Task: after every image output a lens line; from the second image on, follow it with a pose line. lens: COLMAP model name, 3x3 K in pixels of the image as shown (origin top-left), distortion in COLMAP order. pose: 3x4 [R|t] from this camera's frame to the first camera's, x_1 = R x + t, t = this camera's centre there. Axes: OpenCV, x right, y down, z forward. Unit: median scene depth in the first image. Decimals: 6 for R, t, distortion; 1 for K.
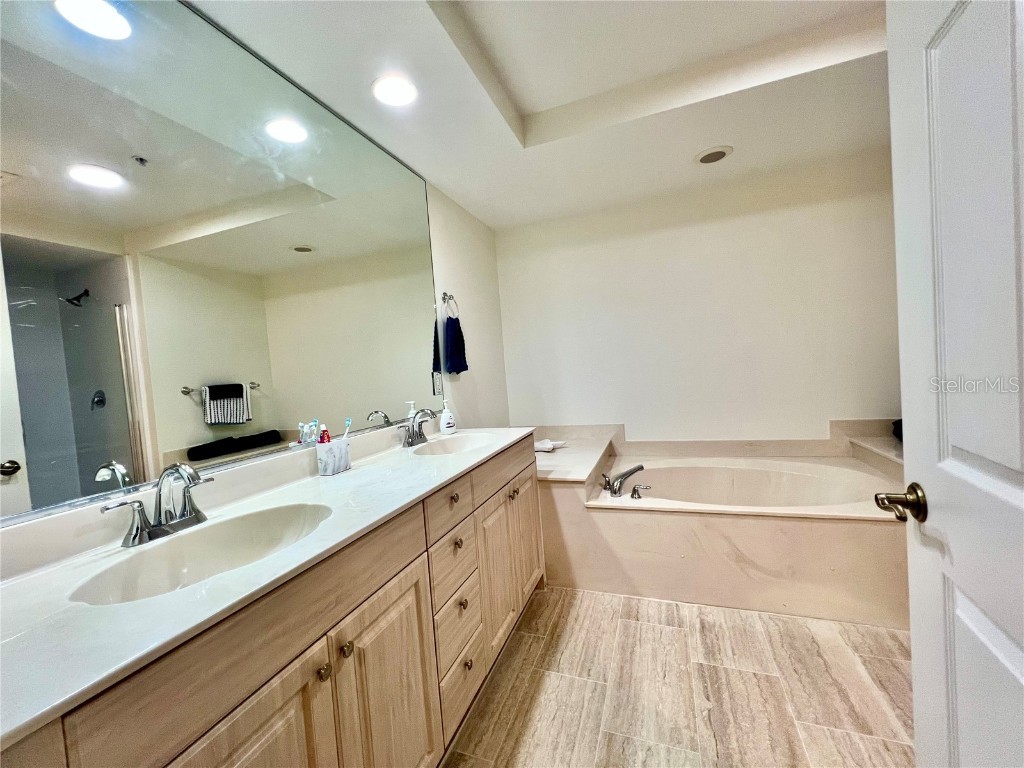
lens RADIAL K [[408.7, 0, 510.0], [0, 408.7, 384.0], [0, 0, 1]] dist [0.001923, -0.000013]
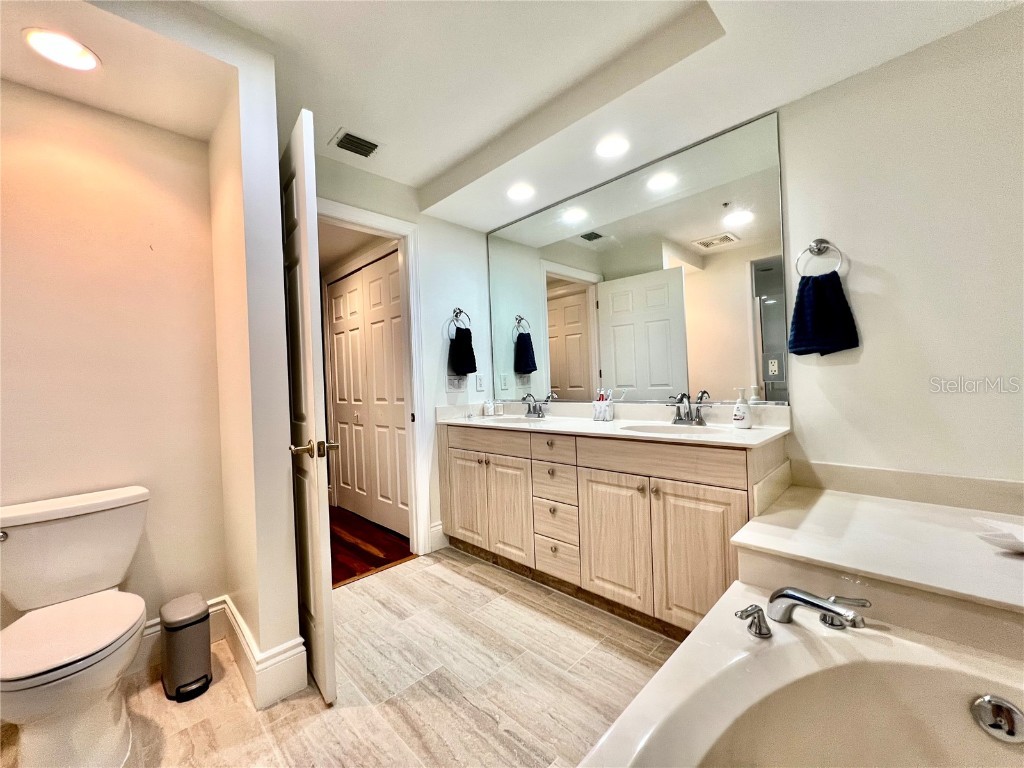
lens RADIAL K [[408.7, 0, 509.2], [0, 408.7, 381.4], [0, 0, 1]] dist [0.001923, -0.000013]
pose [[-0.415246, 0.092090, -0.905036, 1.258730], [0.033288, 0.995735, 0.086046, -0.100846], [0.909100, 0.005603, -0.416541, 1.396790]]
